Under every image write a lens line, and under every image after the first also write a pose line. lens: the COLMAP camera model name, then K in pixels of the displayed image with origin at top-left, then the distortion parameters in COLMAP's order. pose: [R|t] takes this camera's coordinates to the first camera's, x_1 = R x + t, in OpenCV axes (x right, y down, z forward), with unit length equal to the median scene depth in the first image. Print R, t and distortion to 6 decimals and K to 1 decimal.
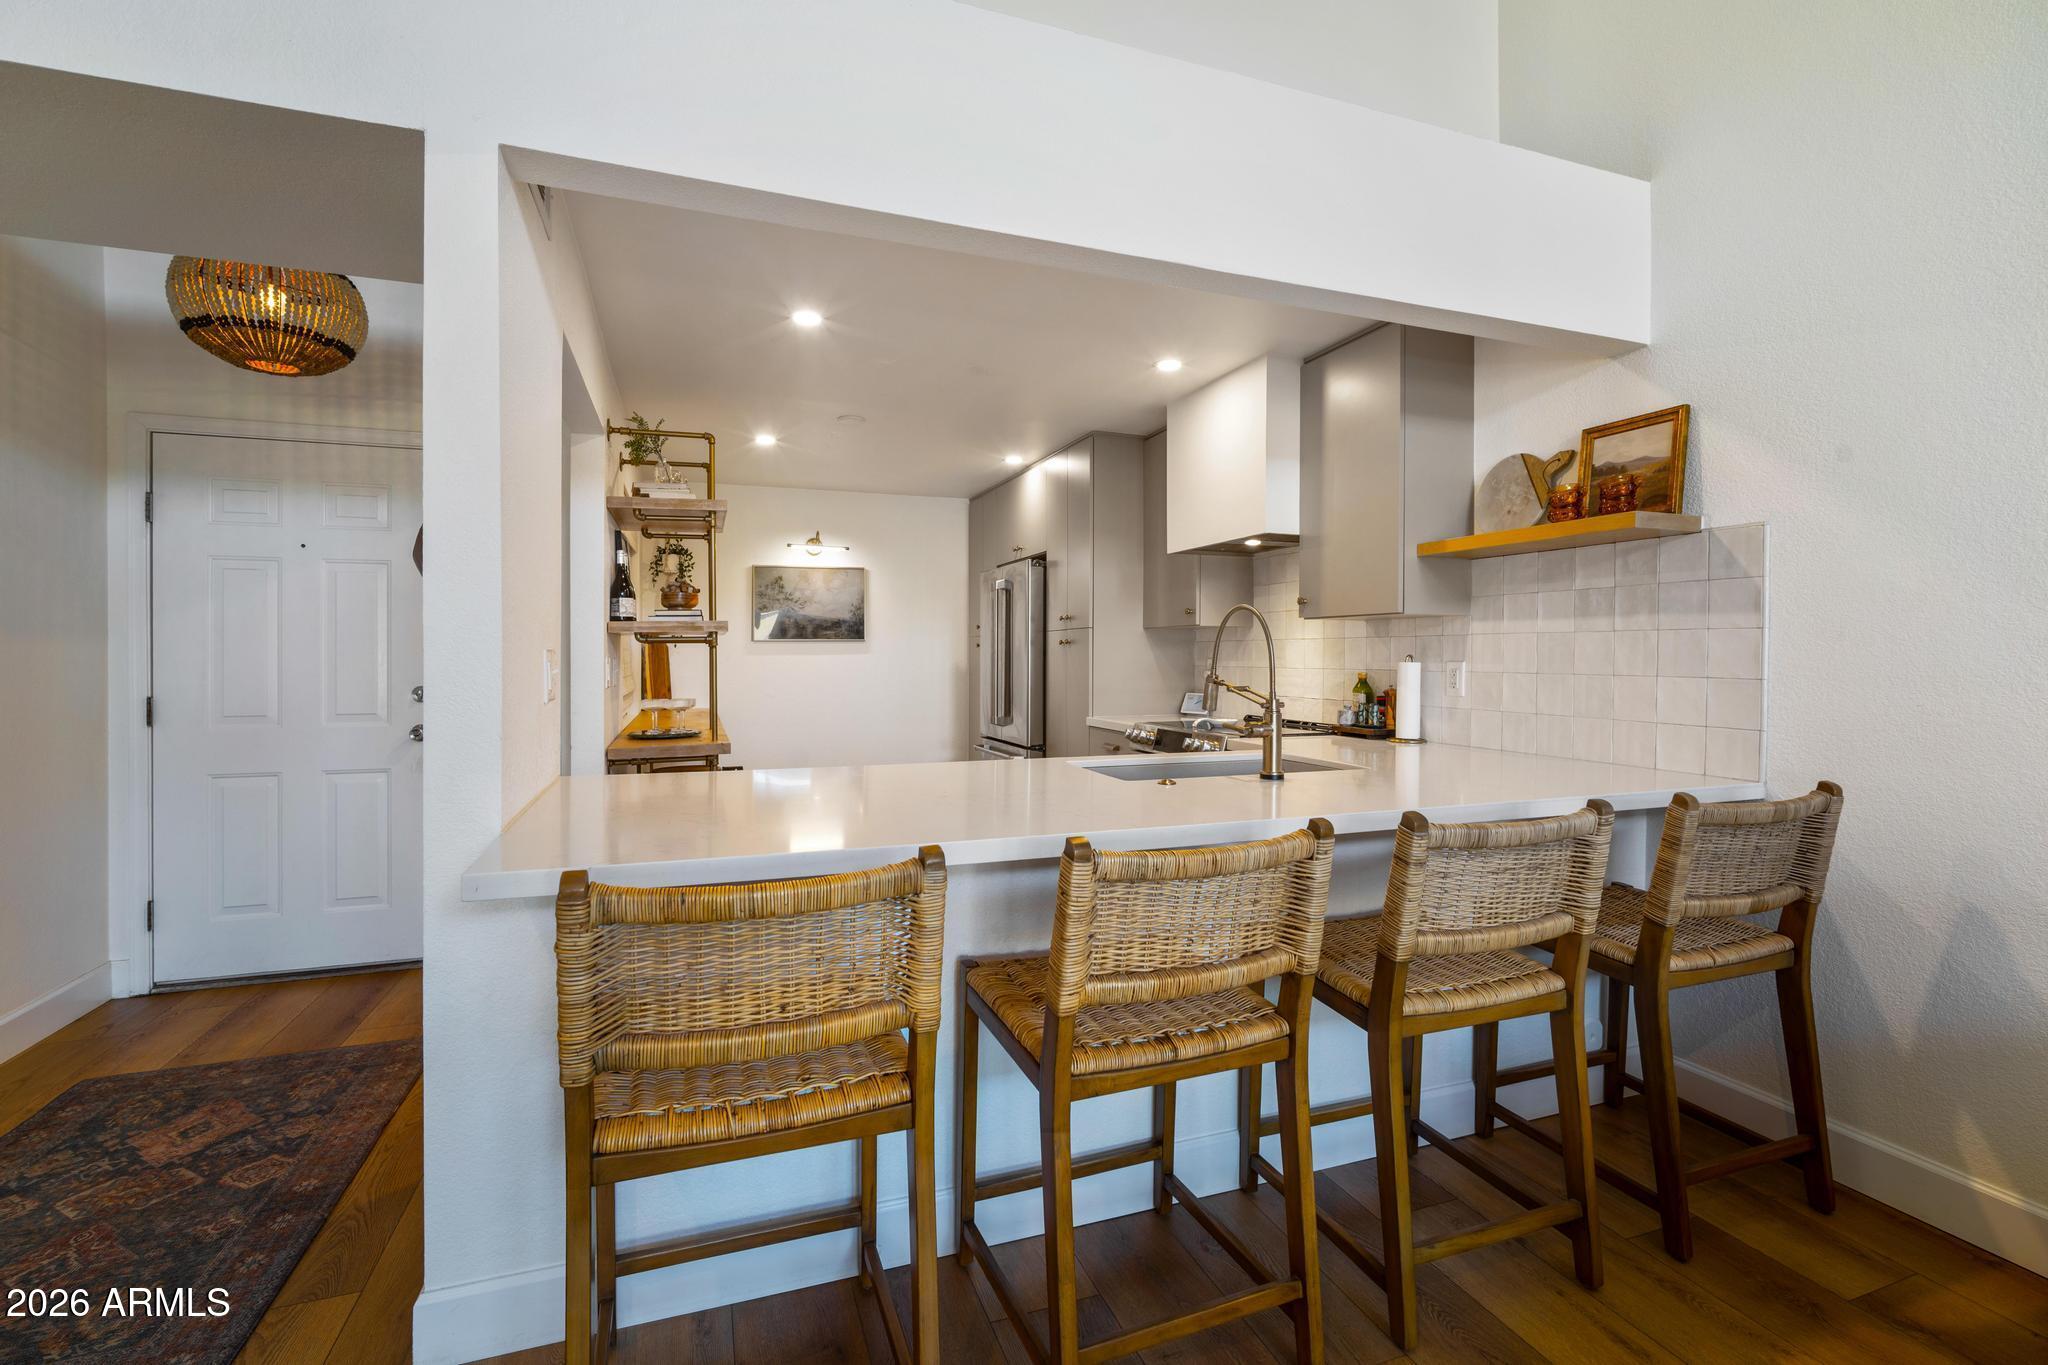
lens RADIAL K [[903.5, 0, 1022.3], [0, 903.5, 653.3], [0, 0, 1]] dist [-0.013511, 0.000047]
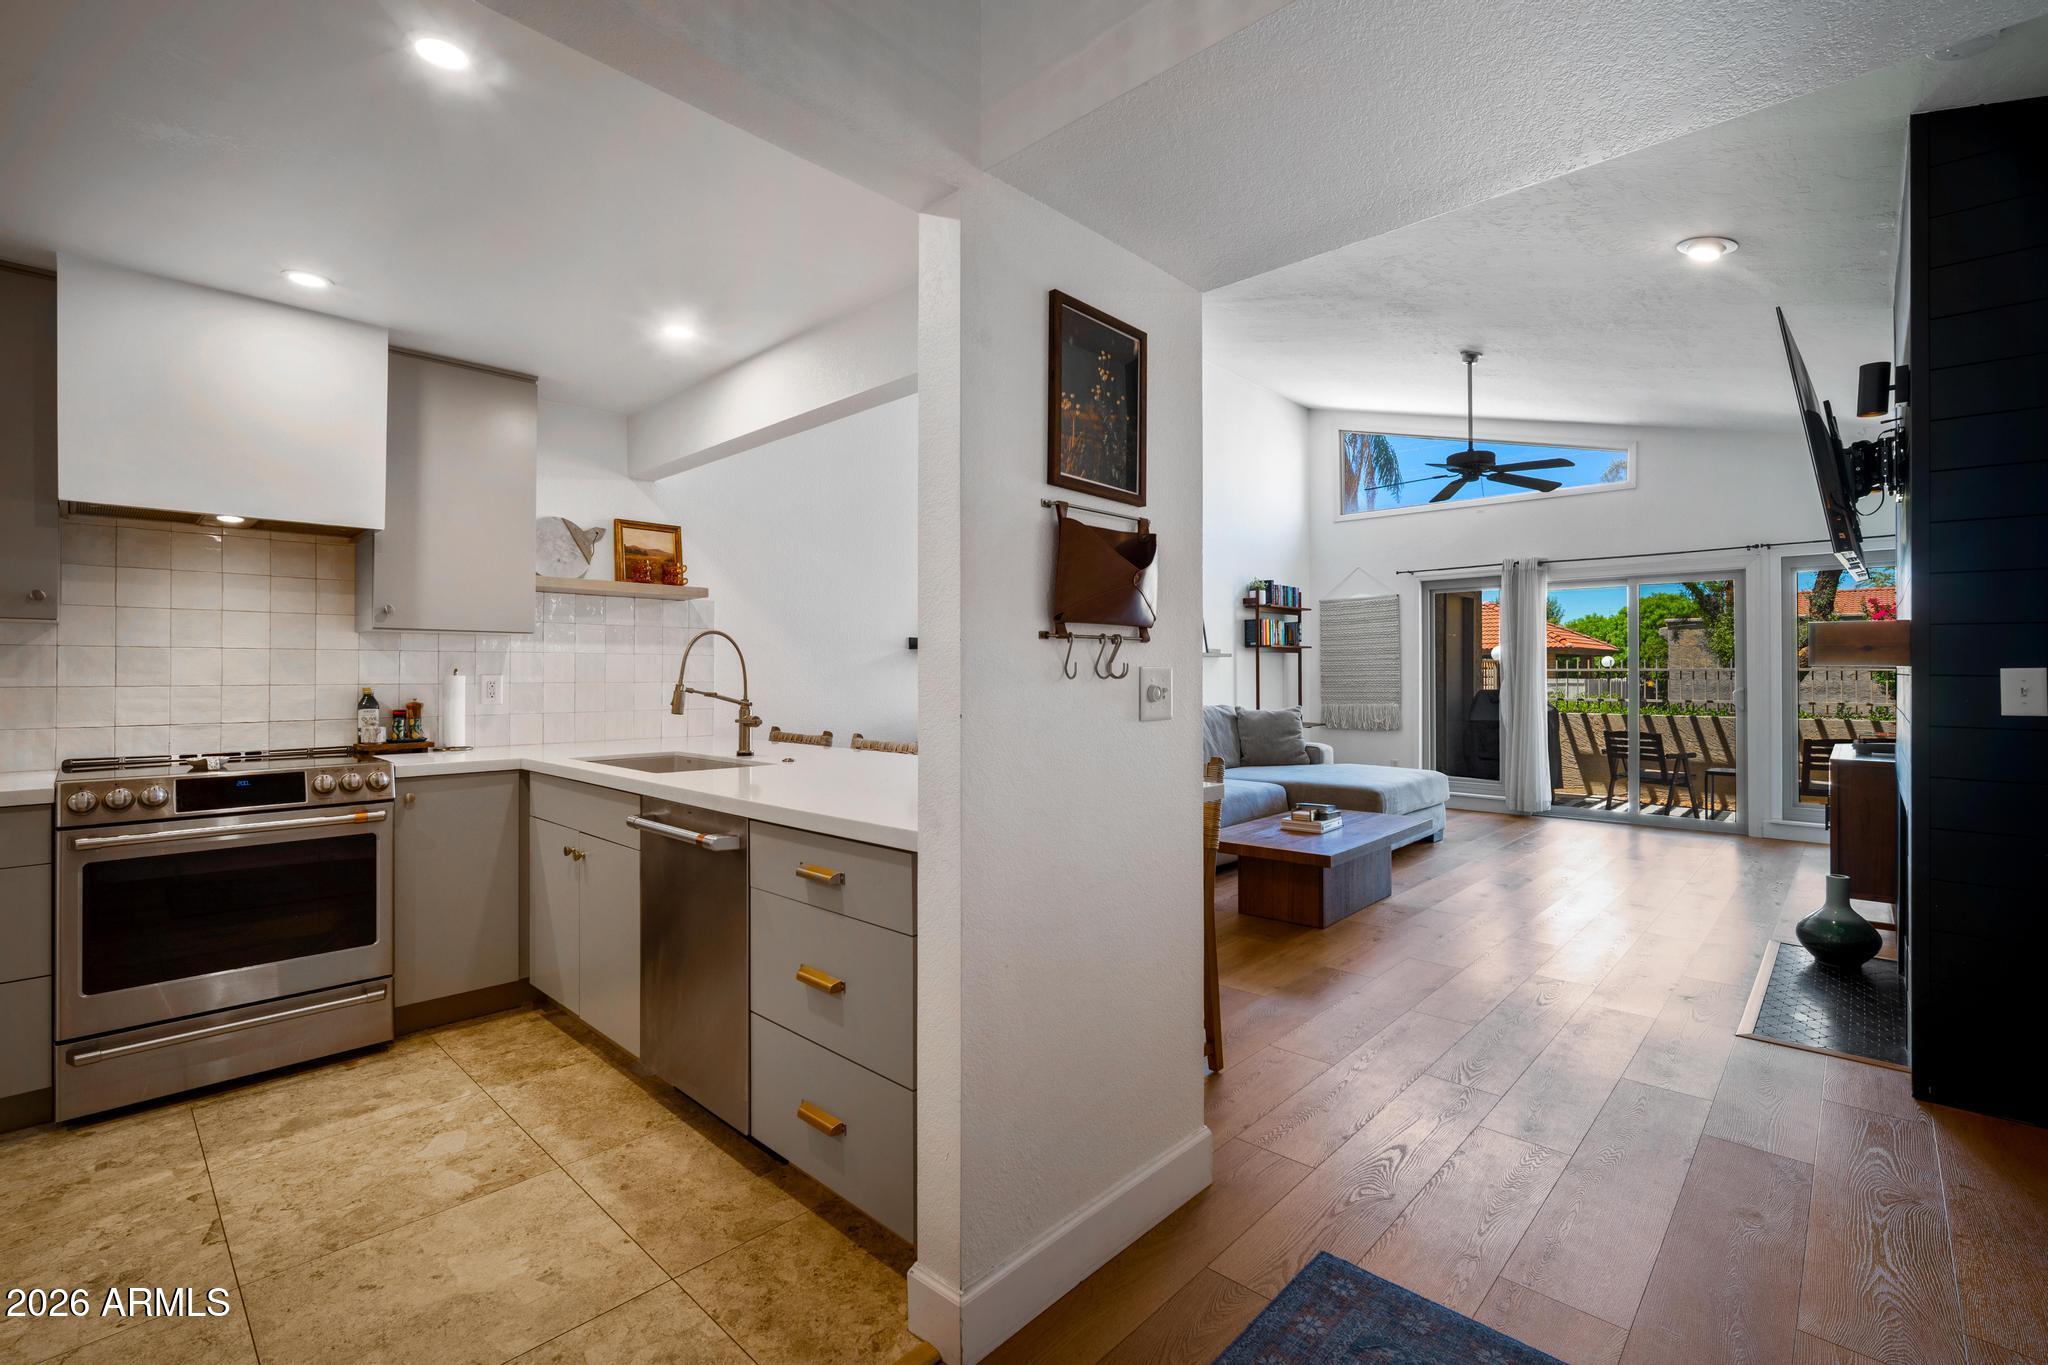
lens RADIAL K [[901.4, 0, 1046.0], [0, 901.4, 672.9], [0, 0, 1]] dist [-0.007156, 0.000882]
pose [[-0.458554, -0.001096, 0.888666, -0.801616], [-0.003282, 0.999995, -0.000460, 0.004738], [-0.888661, -0.003128, -0.458555, 0.813279]]
